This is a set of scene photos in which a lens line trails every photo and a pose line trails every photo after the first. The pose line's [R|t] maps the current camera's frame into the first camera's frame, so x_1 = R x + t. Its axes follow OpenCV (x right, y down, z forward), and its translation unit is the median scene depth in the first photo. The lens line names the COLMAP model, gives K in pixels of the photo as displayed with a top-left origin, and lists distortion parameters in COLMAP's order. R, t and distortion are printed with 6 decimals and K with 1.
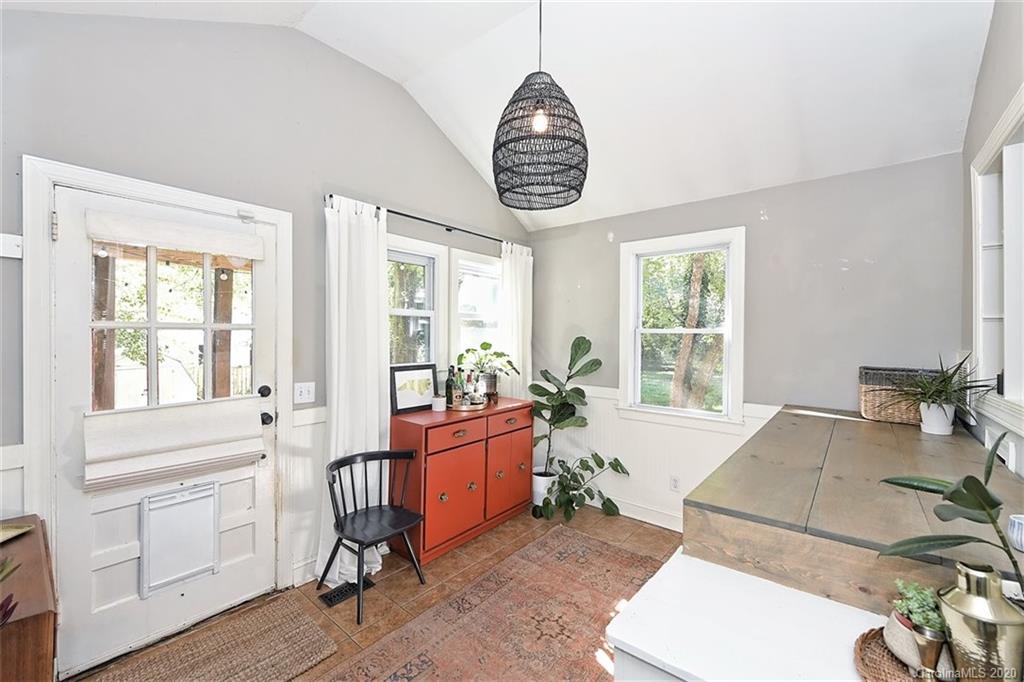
lens RADIAL K [[417.0, 0, 511.3], [0, 417.0, 337.1], [0, 0, 1]] dist [-0.001967, -0.000836]
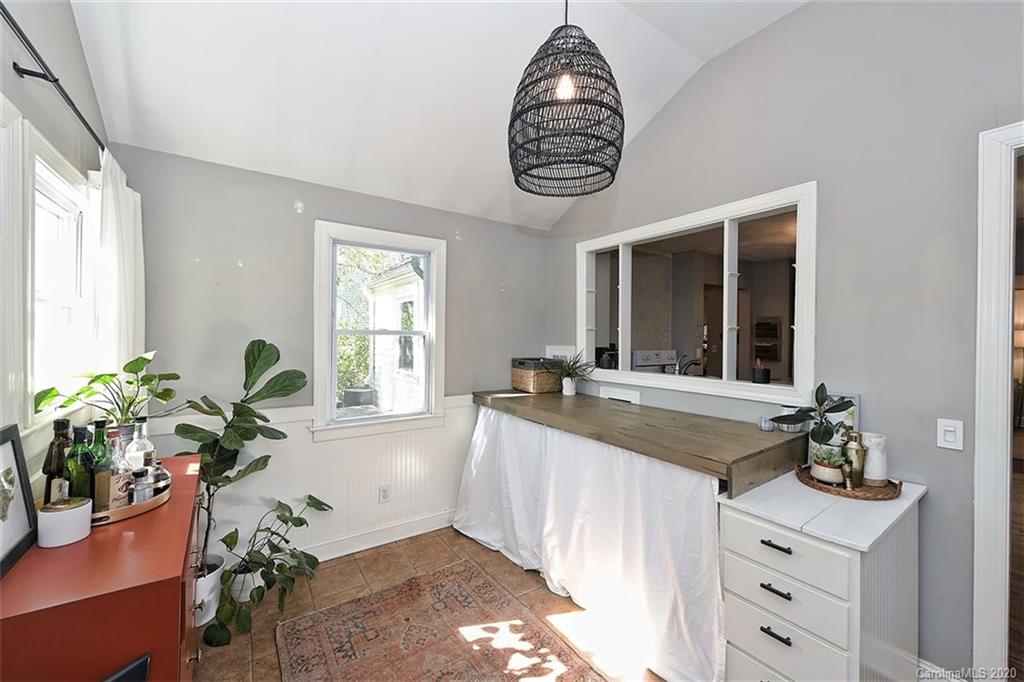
lens RADIAL K [[405.9, 0, 484.7], [0, 405.9, 339.4], [0, 0, 1]] dist [-0.000997, -0.000159]
pose [[0.274878, -0.014984, 0.961362, -0.394064], [0.000776, 0.999882, 0.015363, -0.012516], [-0.961479, -0.003477, 0.274857, 0.492970]]
